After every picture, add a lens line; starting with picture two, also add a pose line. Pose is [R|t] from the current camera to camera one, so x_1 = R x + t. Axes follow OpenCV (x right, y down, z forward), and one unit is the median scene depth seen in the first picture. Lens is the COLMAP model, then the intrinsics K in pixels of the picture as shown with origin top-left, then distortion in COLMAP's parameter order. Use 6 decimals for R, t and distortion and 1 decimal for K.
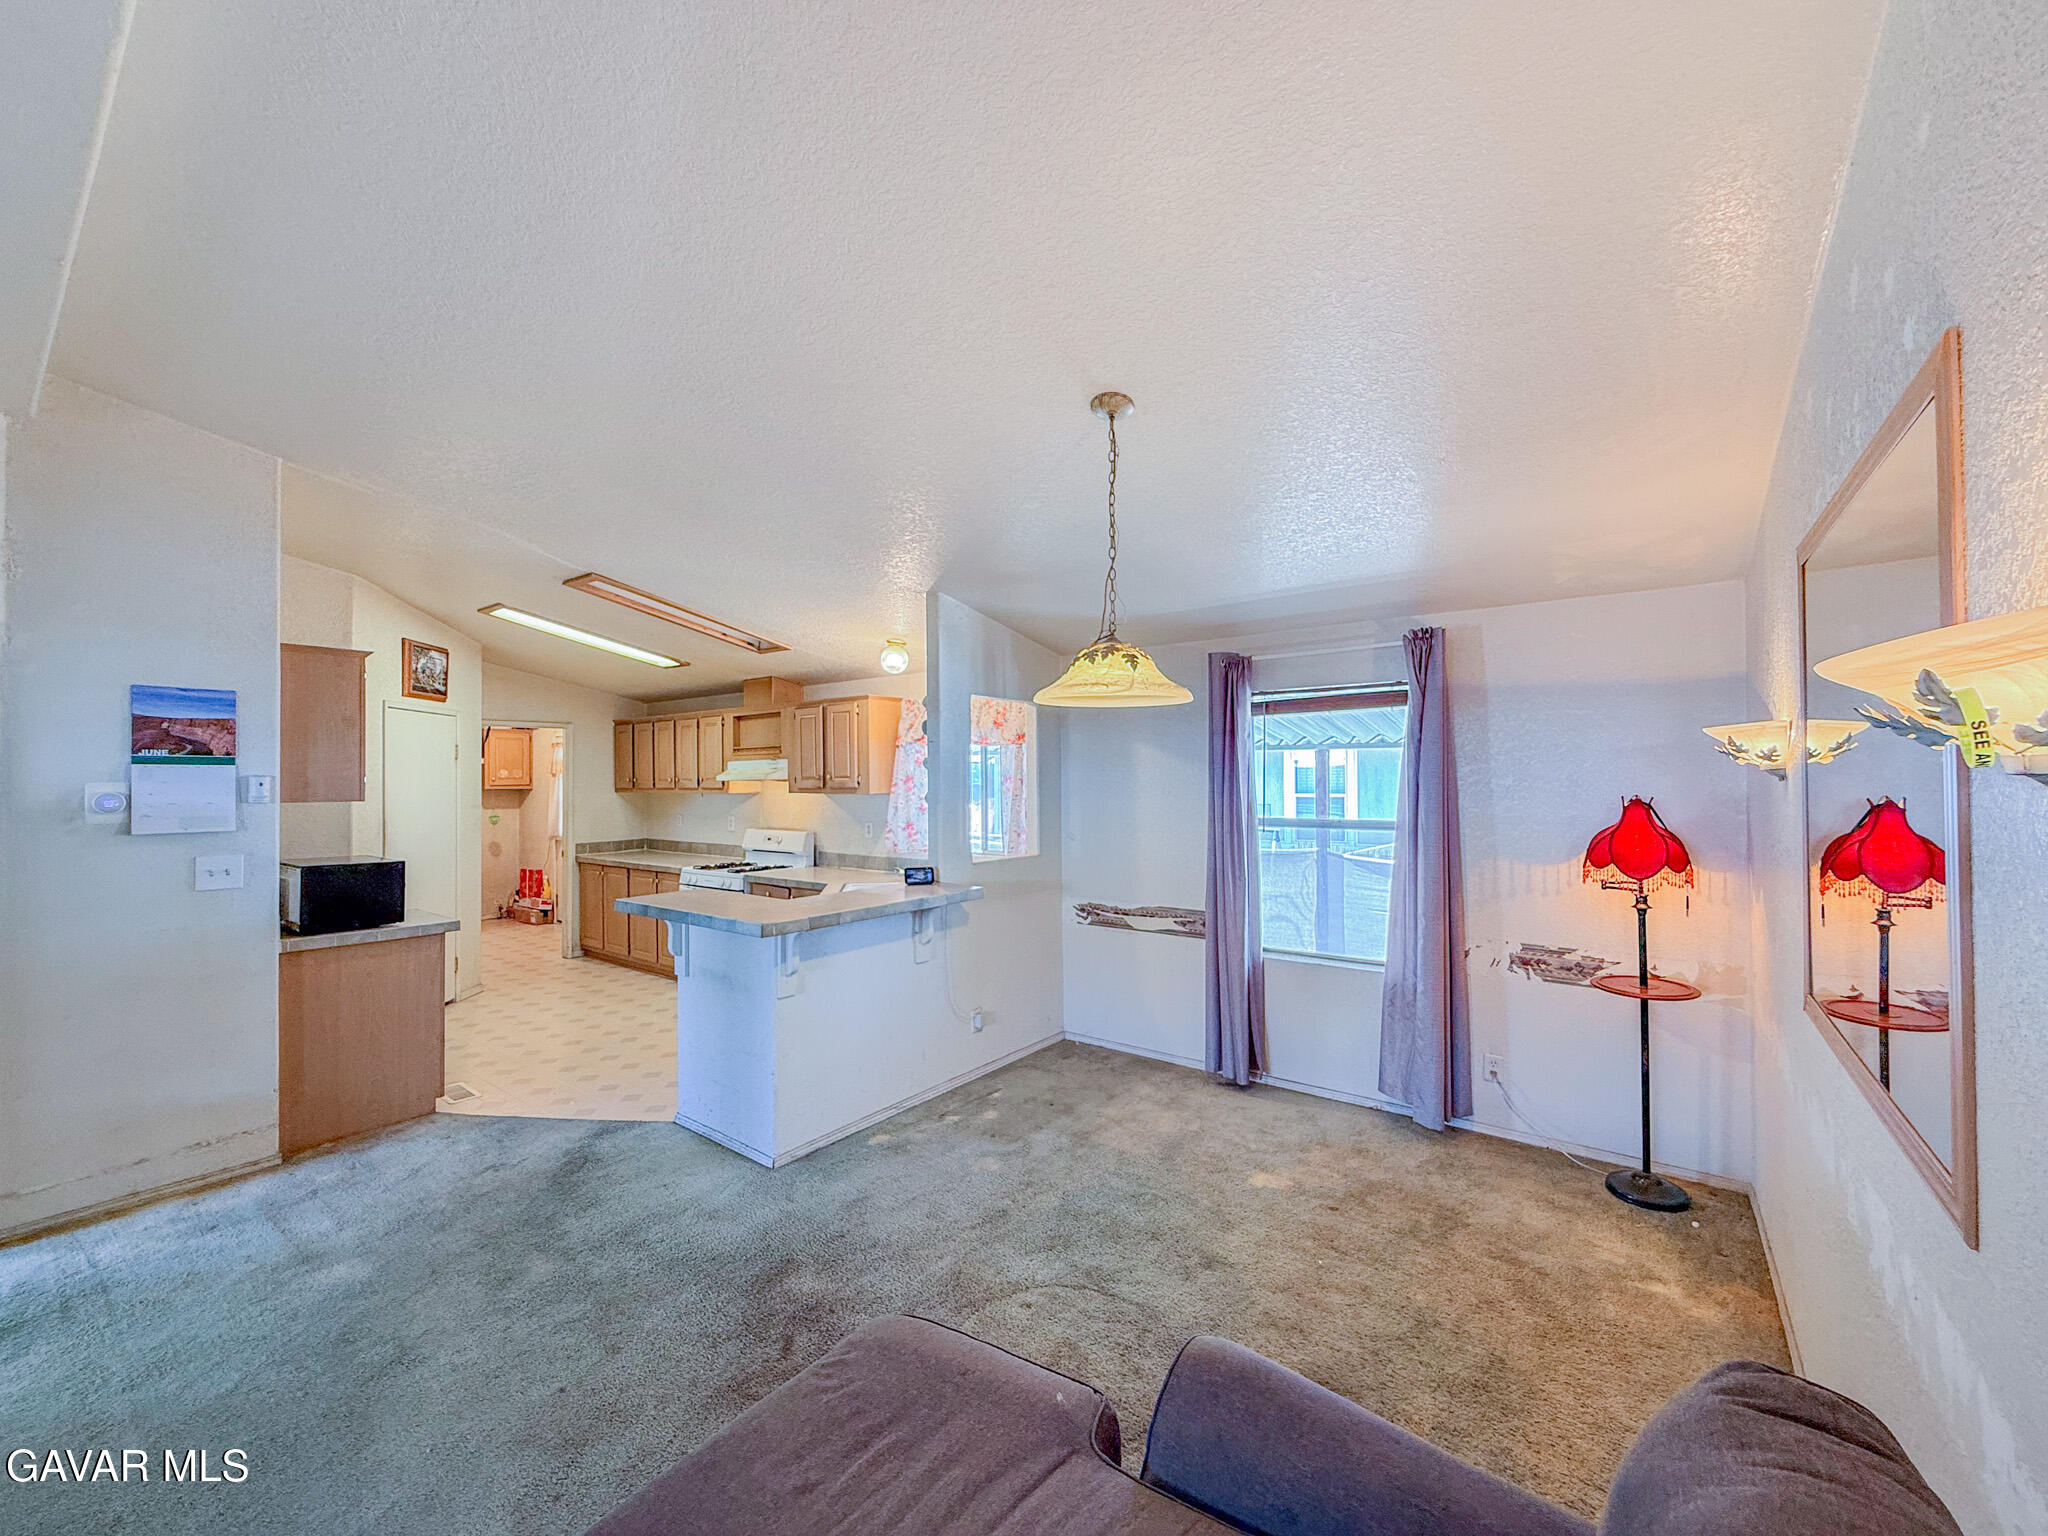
lens RADIAL K [[826.3, 0, 1029.0], [0, 826.3, 771.6], [0, 0, 1]] dist [0.001383, 0.000098]
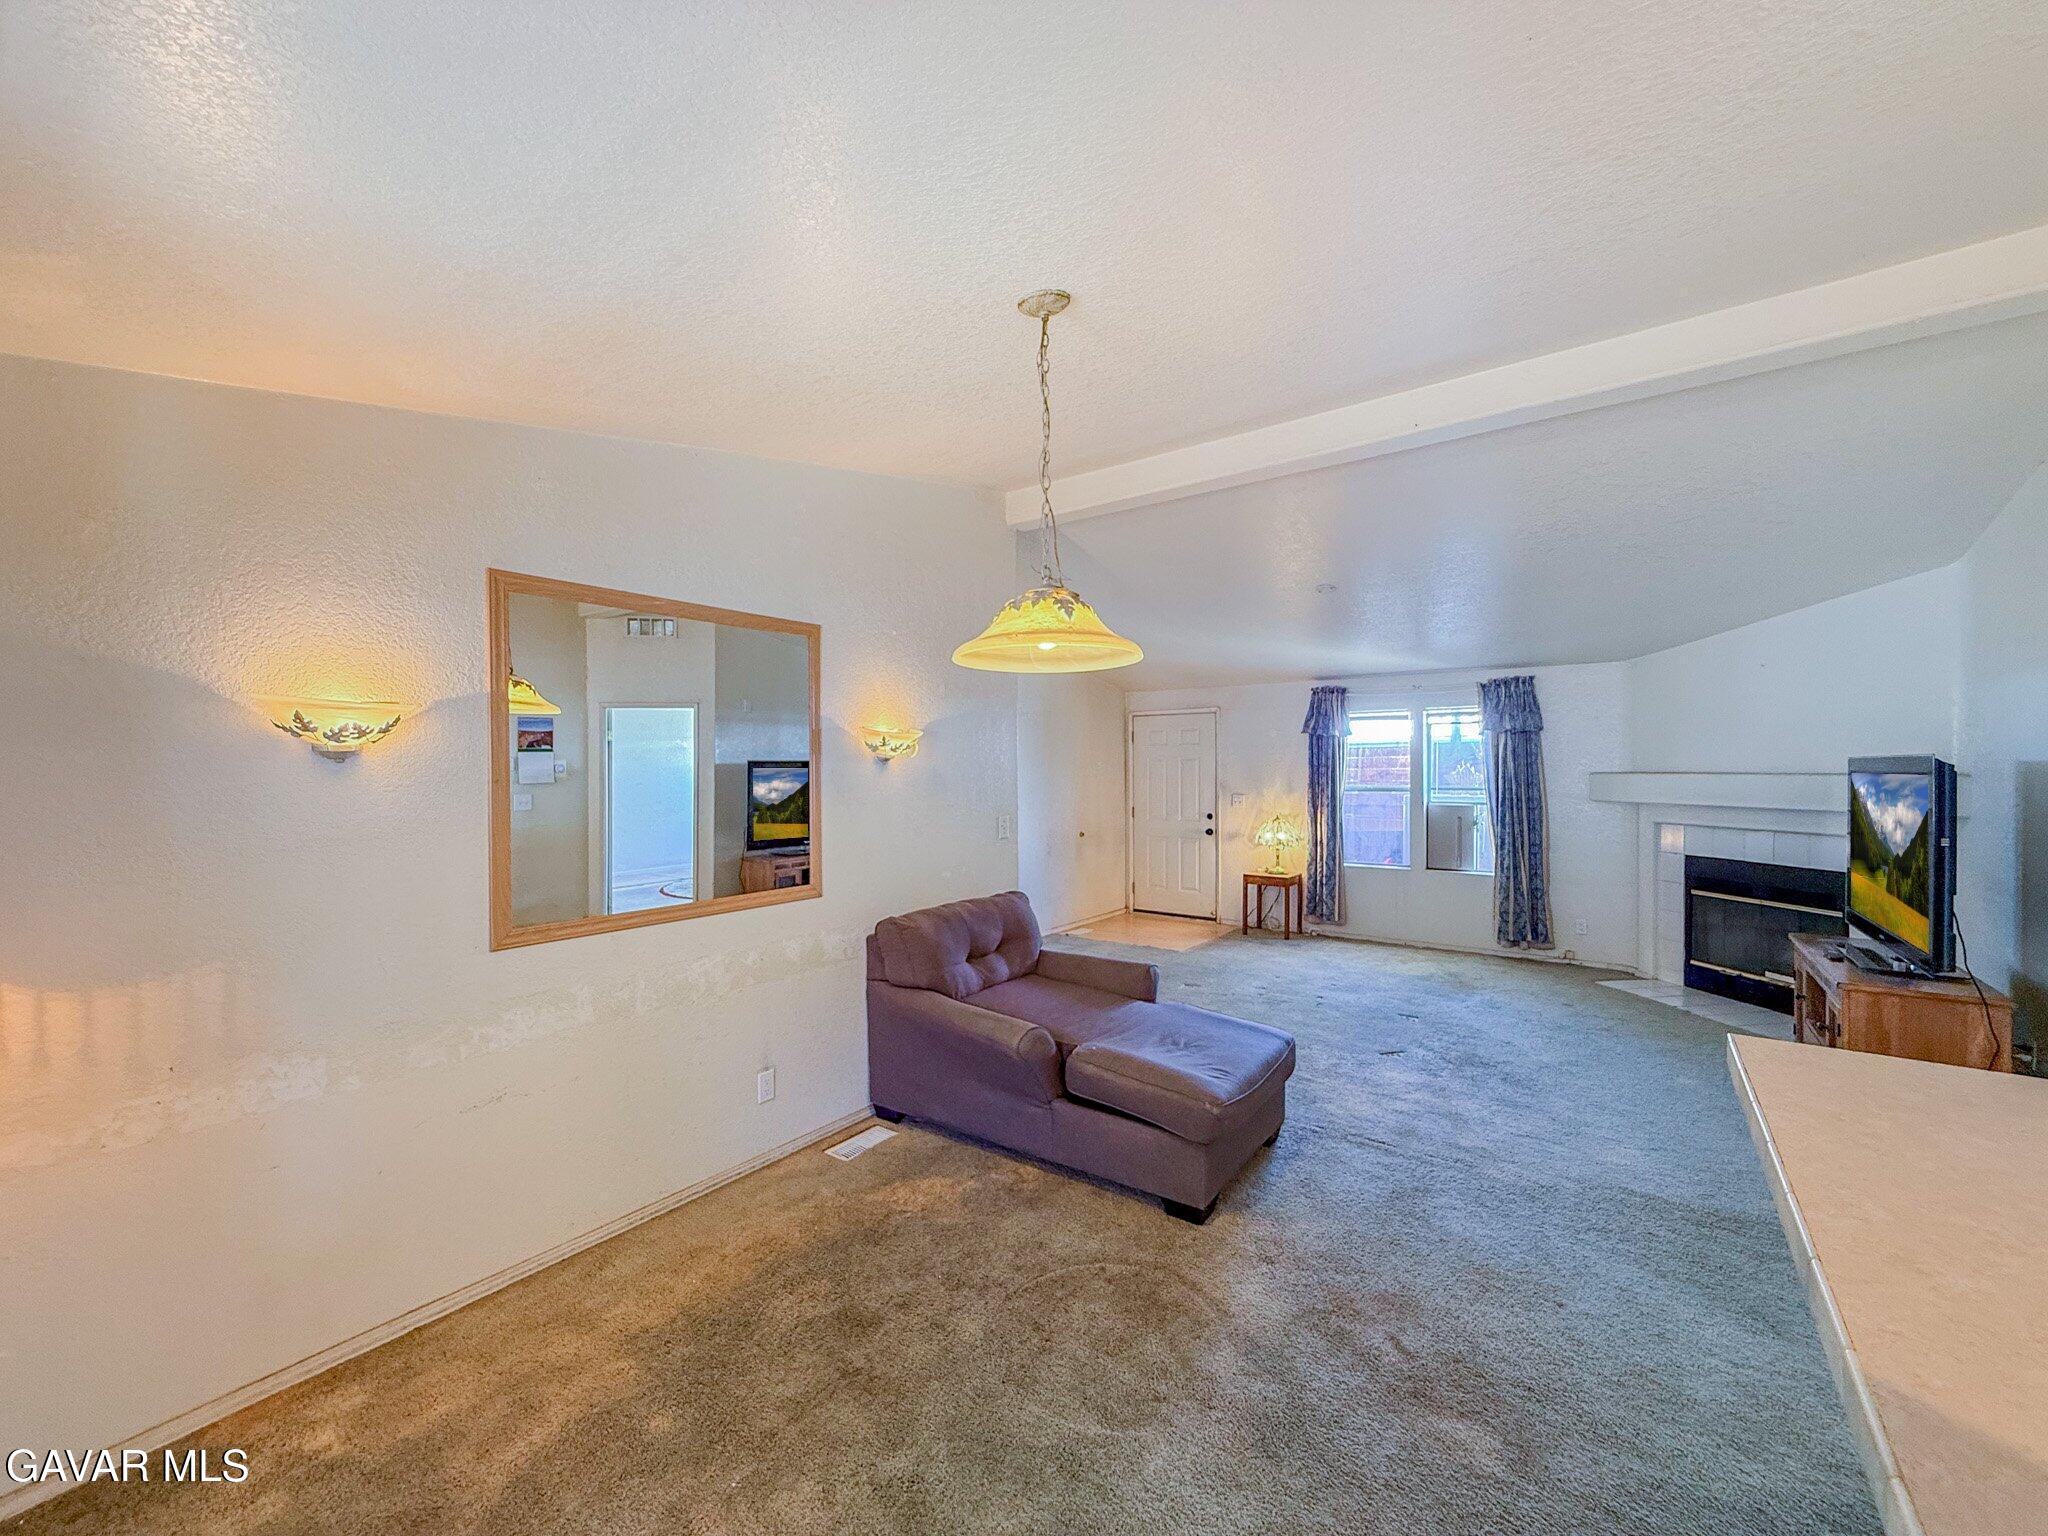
lens RADIAL K [[826.3, 0, 1027.4], [0, 826.3, 768.8], [0, 0, 1]] dist [0.001383, 0.000098]
pose [[-0.999834, 0.008432, -0.016176, 0.080852], [0.008461, 0.999963, -0.001740, 0.014504], [0.016161, -0.001876, -0.999868, 1.078119]]
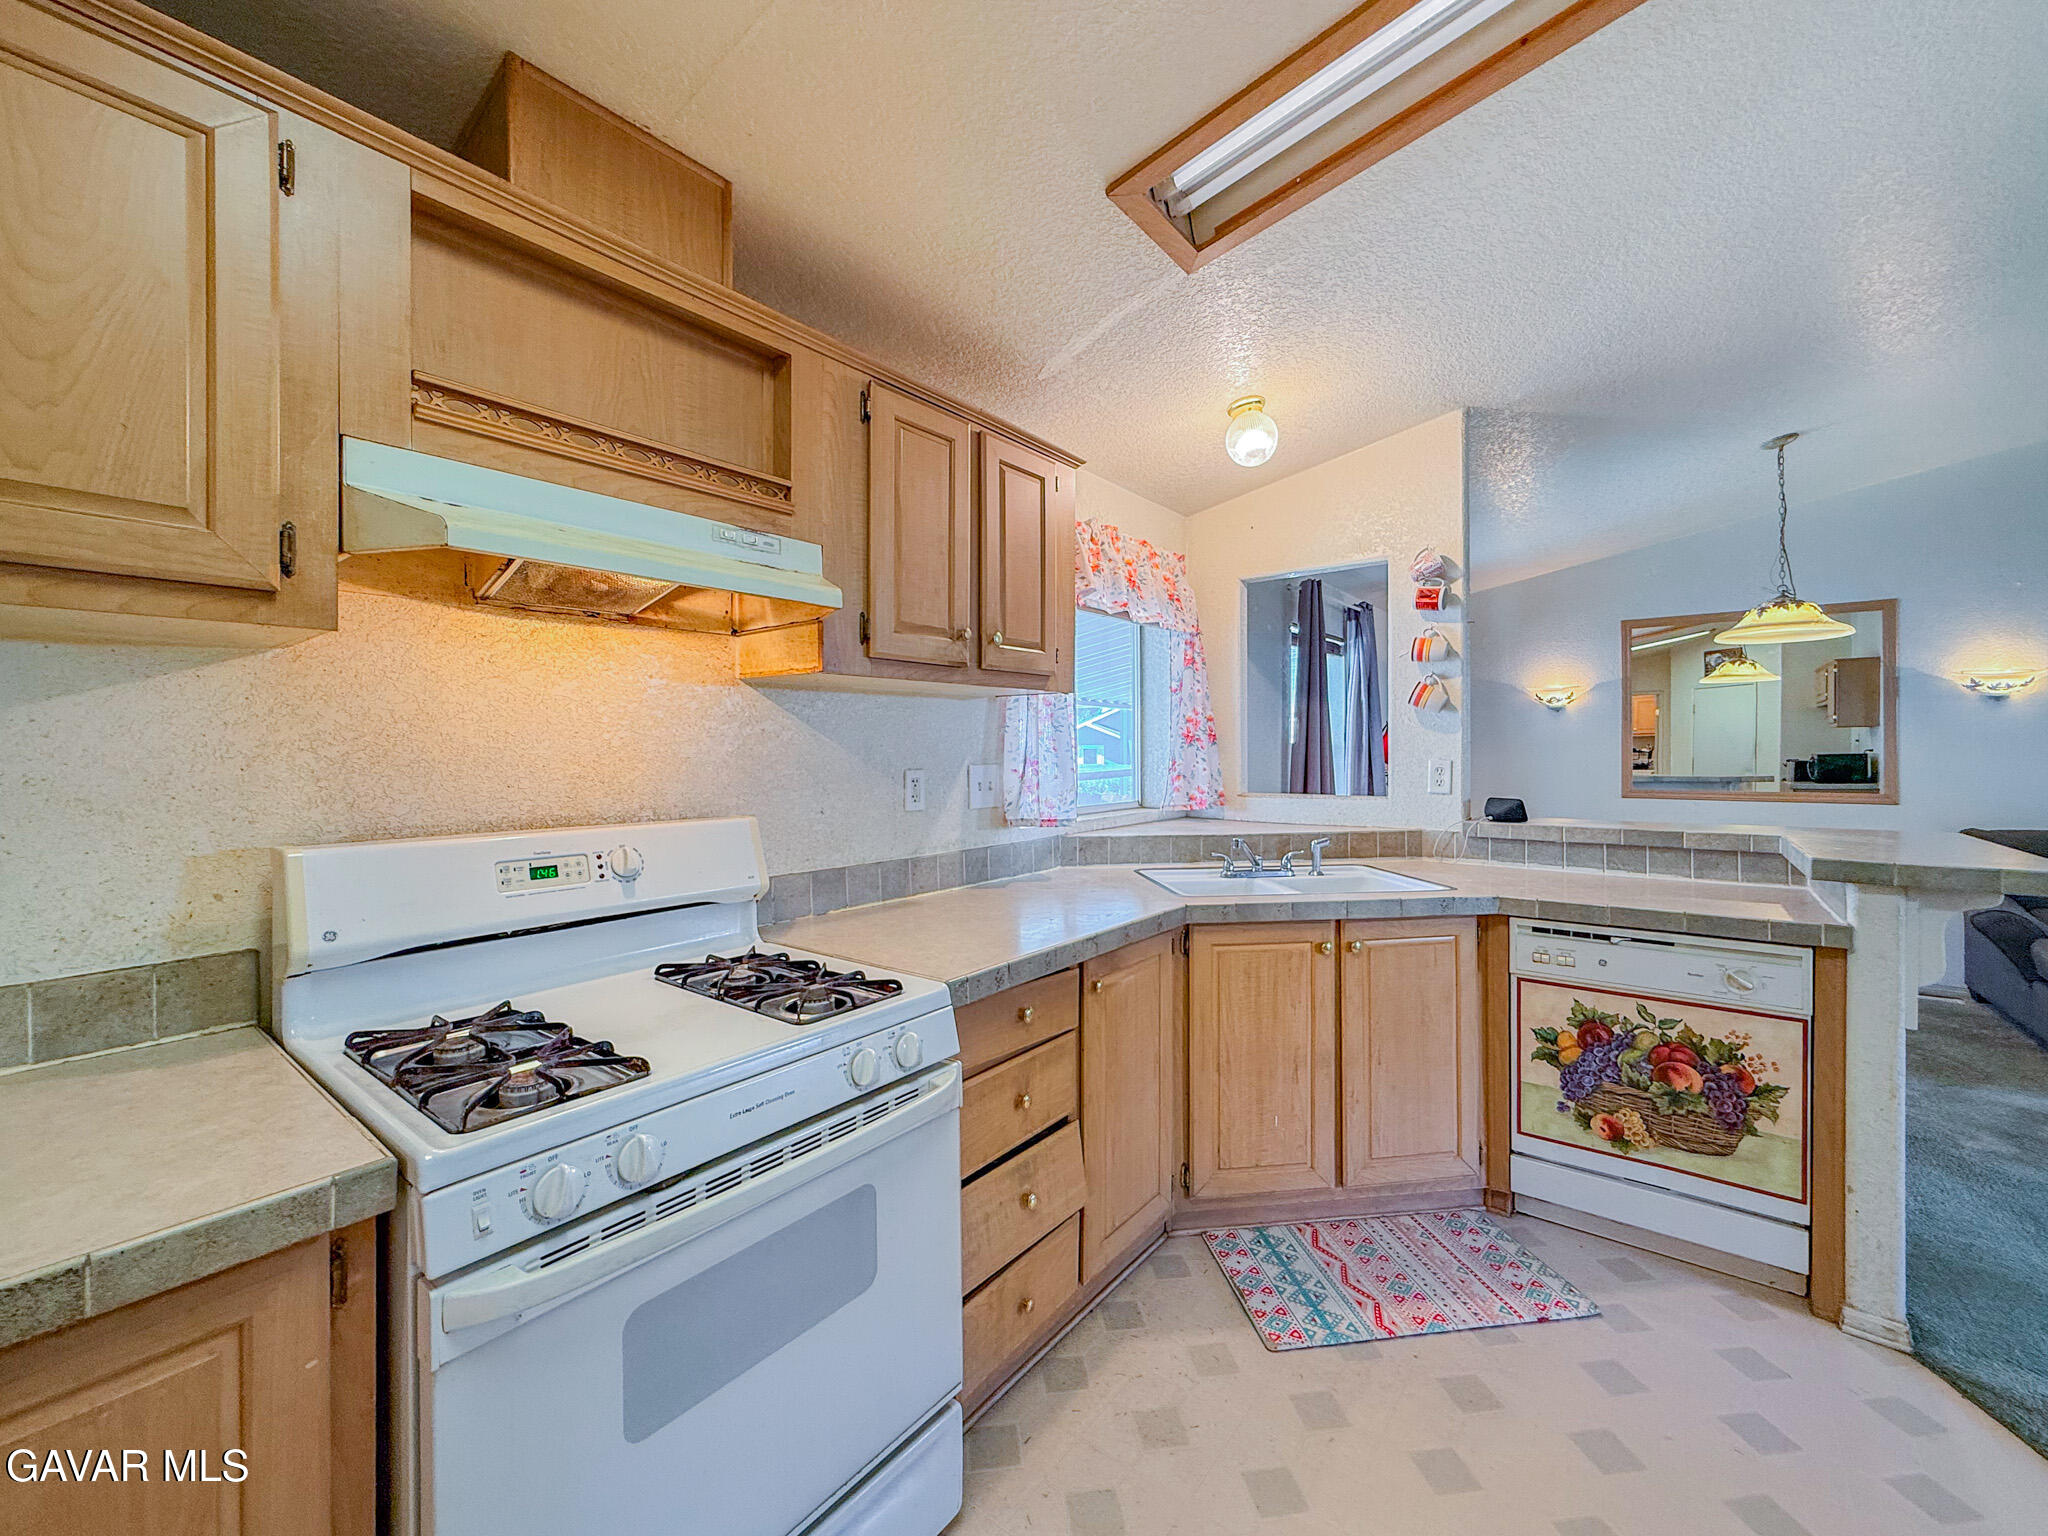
lens RADIAL K [[826.3, 0, 1037.5], [0, 826.3, 753.0], [0, 0, 1]] dist [0.001383, 0.000098]
pose [[0.014293, 0.004820, 0.999886, -0.835830], [-0.003516, 0.999982, -0.004770, 0.080590], [-0.999892, -0.003448, 0.014310, 1.370243]]
